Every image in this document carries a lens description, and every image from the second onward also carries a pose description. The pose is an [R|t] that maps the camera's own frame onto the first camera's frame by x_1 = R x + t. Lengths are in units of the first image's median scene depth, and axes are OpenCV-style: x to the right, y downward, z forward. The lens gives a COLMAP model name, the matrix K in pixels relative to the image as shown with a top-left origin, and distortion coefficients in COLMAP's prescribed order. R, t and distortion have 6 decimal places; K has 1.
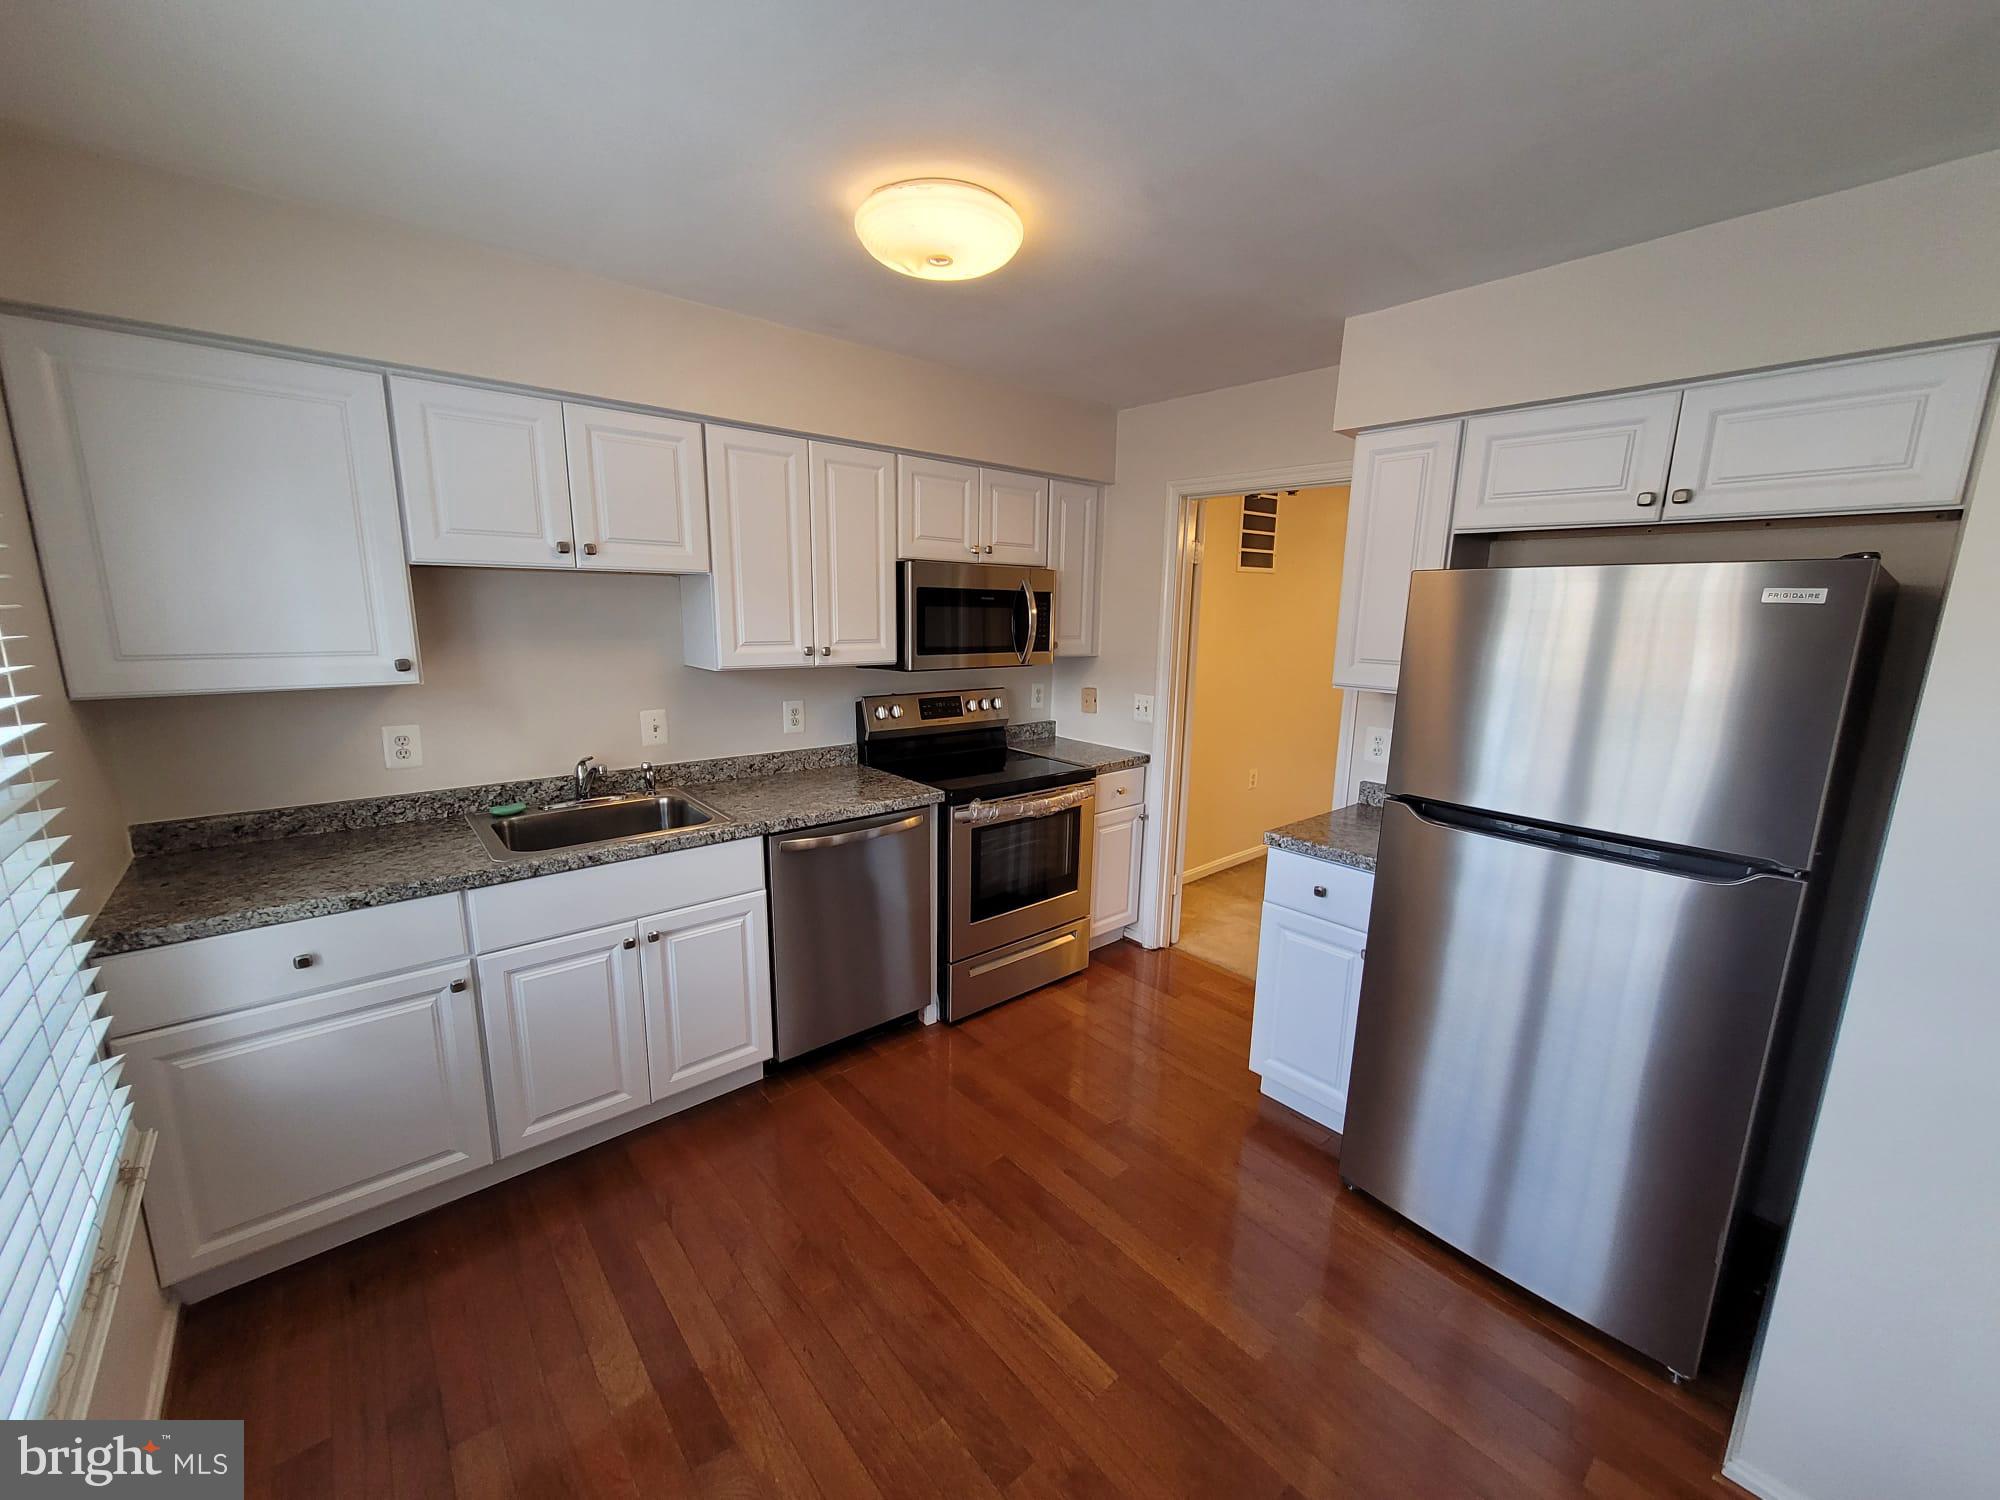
lens RADIAL K [[786.0, 0, 1013.0], [0, 786.0, 746.6], [0, 0, 1]] dist [-0.000826, -0.000641]
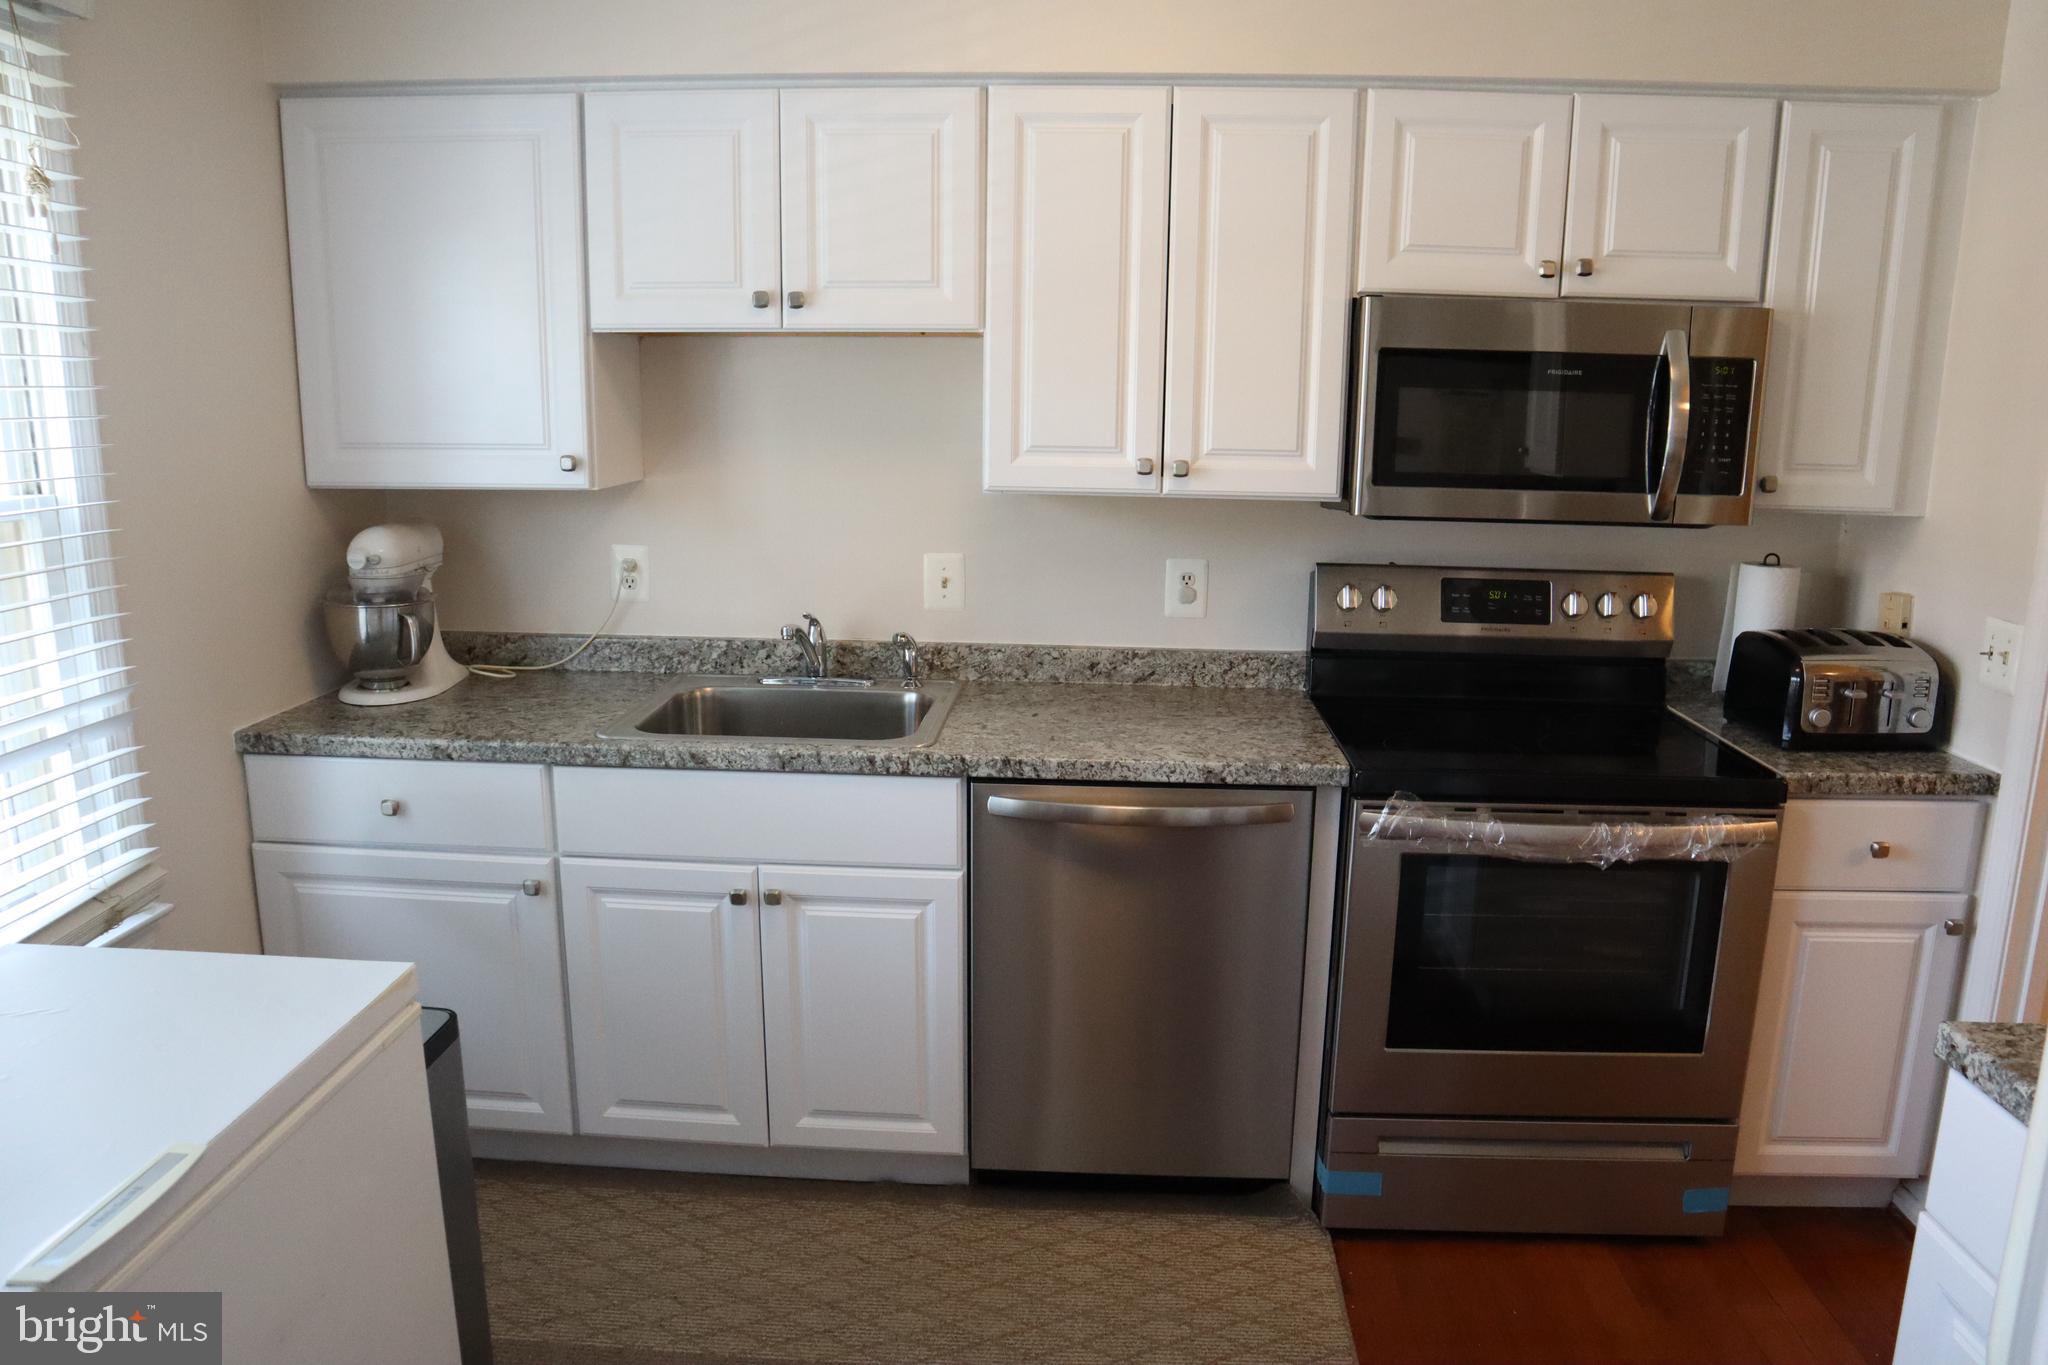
lens RADIAL K [[1388.7, 0, 1039.1], [0, 1388.7, 654.6], [0, 0, 1]] dist [-0.098454, 0.014217]
pose [[0.718948, 0.122674, -0.684153, 0.372046], [-0.124019, 0.991147, 0.047395, -0.029618], [0.683910, 0.050773, 0.727797, 0.262478]]
